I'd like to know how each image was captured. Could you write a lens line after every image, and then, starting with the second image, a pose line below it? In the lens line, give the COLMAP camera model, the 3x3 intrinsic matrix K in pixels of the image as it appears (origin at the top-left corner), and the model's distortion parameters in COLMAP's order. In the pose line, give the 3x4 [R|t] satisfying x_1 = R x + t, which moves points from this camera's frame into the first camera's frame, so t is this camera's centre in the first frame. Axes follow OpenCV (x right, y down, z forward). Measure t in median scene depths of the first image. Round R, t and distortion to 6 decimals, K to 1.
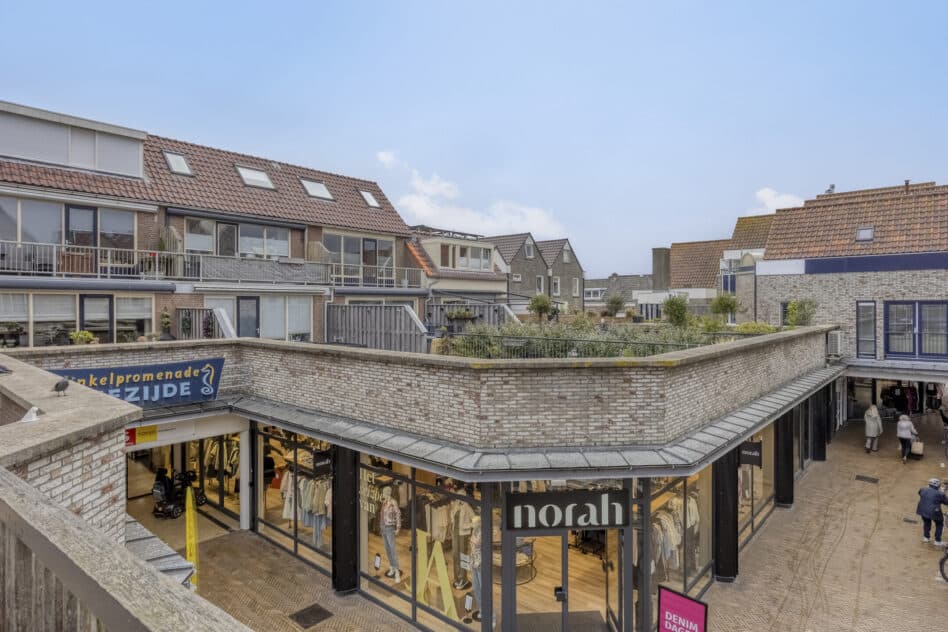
lens RADIAL K [[524.8, 0, 473.3], [0, 524.8, 307.3], [0, 0, 1]] dist [-0.002717, -0.001587]
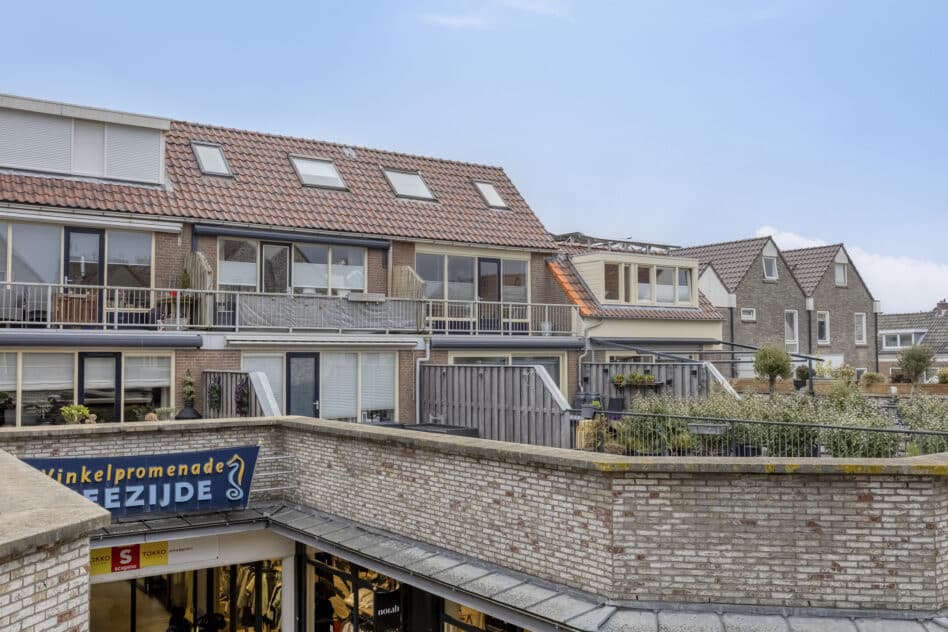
lens RADIAL K [[887.0, 0, 478.7], [0, 887.0, 320.1], [0, 0, 1]] dist [-0.007950, 0.000000]
pose [[0.971484, -0.015848, -0.236576, 0.072963], [0.004107, 0.998739, -0.050039, -0.007442], [0.237071, 0.047640, 0.970324, -0.049935]]
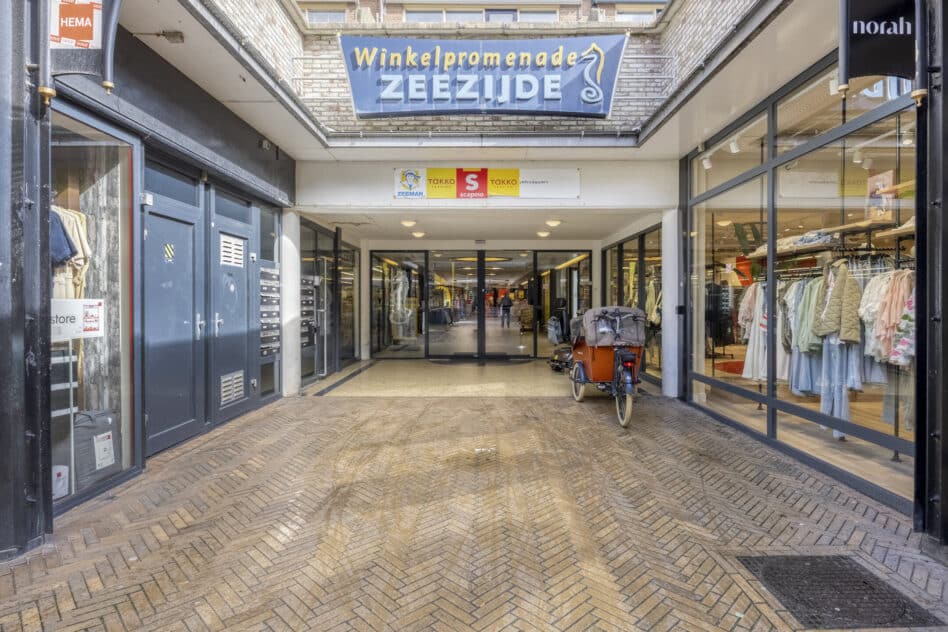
lens RADIAL K [[524.8, 0, 482.6], [0, 524.8, 302.4], [0, 0, 1]] dist [-0.002717, -0.001587]
pose [[0.662298, 0.006462, -0.749212, -0.178535], [-0.002583, 0.999977, 0.006342, 0.349160], [0.749236, -0.002265, 0.662300, 0.547388]]
